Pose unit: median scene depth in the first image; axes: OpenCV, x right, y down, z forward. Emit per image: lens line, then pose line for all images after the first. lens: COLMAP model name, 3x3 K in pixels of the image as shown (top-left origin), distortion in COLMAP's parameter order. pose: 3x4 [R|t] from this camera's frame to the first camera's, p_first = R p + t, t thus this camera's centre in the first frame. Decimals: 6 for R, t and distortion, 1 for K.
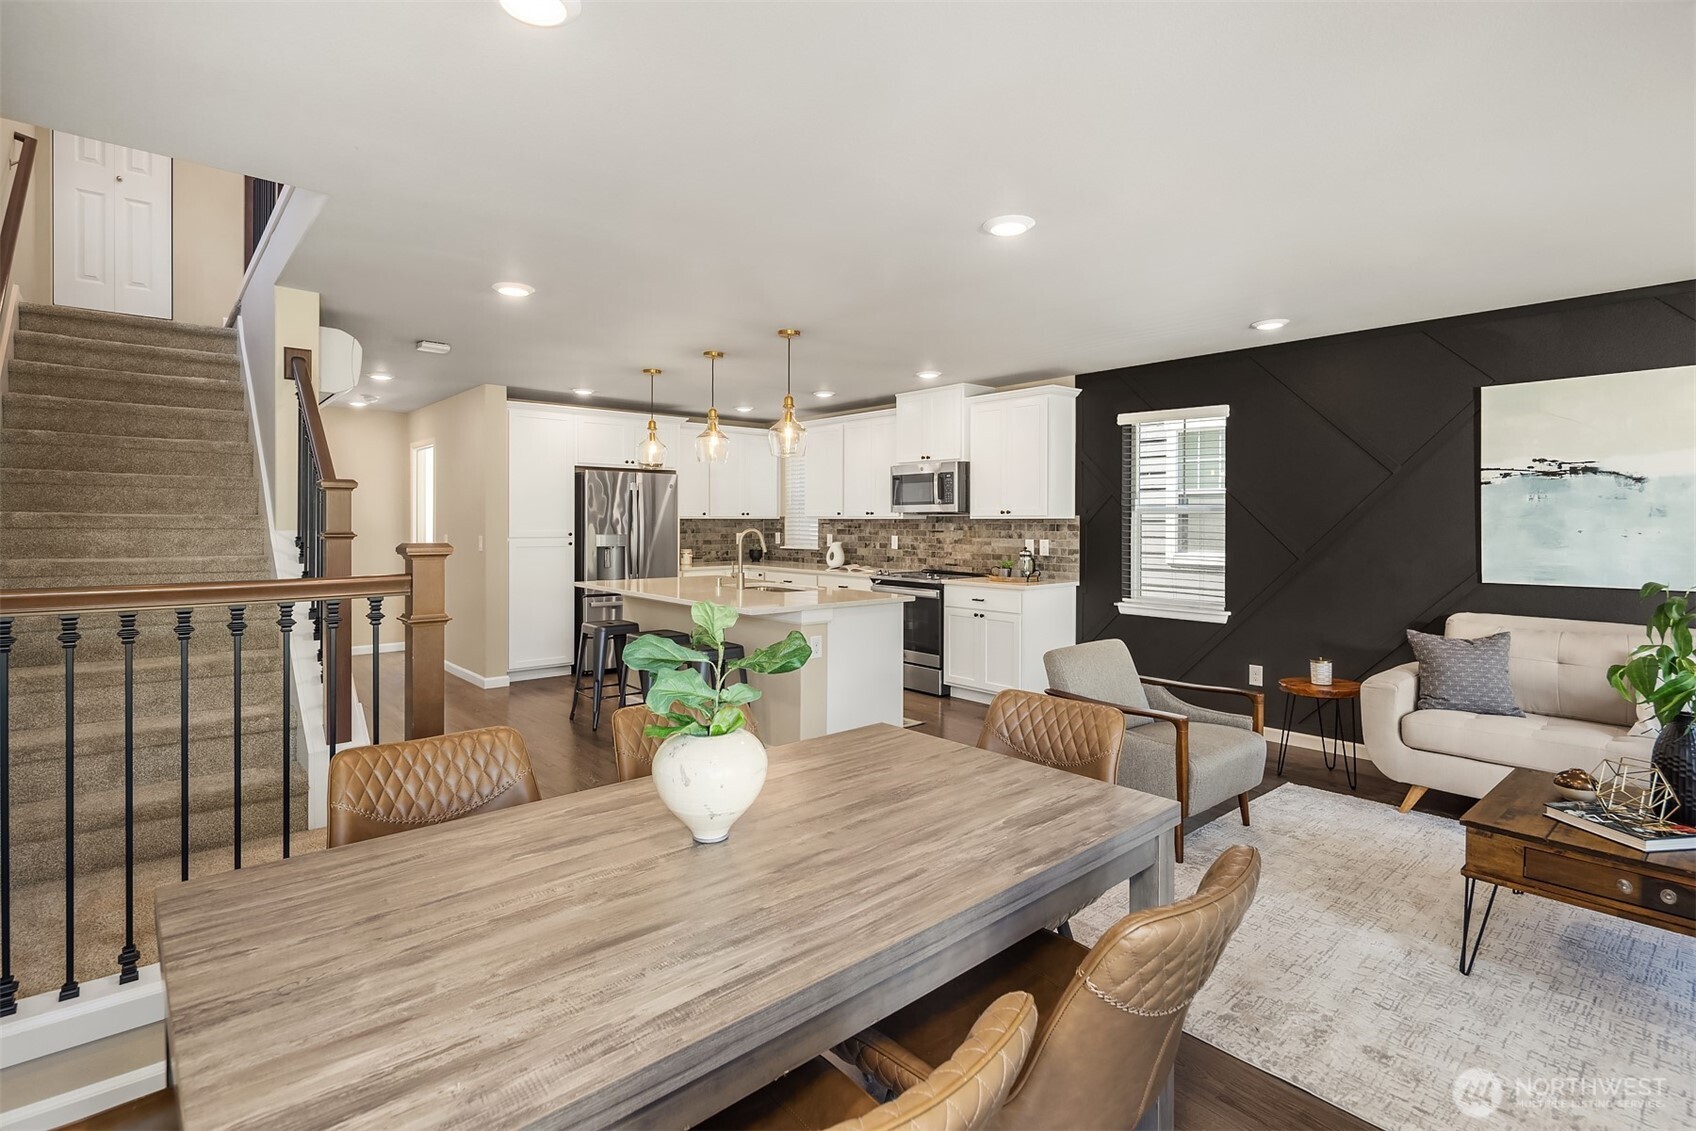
lens RADIAL K [[823.0, 0, 848.6], [0, 823.0, 516.7], [0, 0, 1]] dist [-0.001798, -0.003156]
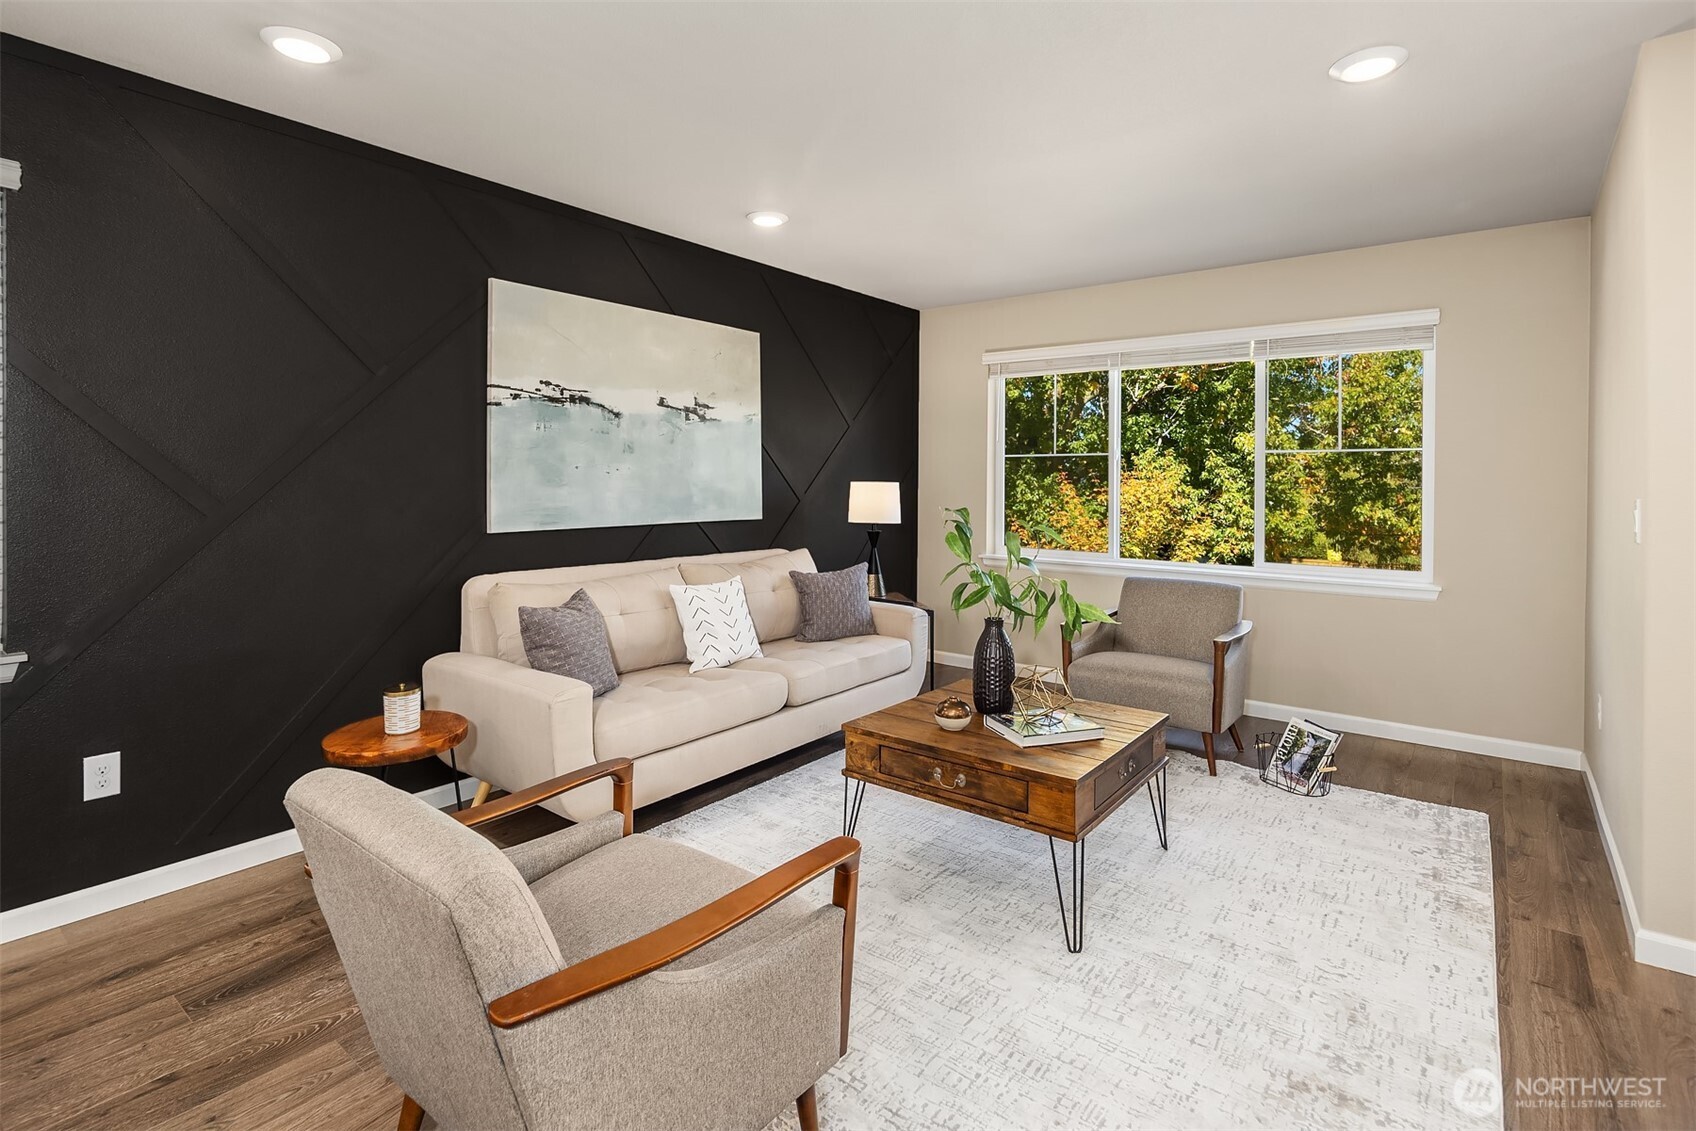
lens RADIAL K [[823.0, 0, 829.6], [0, 823.0, 493.6], [0, 0, 1]] dist [-0.001798, -0.003156]
pose [[-0.183153, -0.019934, 0.982882, -0.026302], [-0.012089, 0.999764, 0.018024, 0.015828], [-0.983010, -0.008581, -0.183351, 0.522623]]
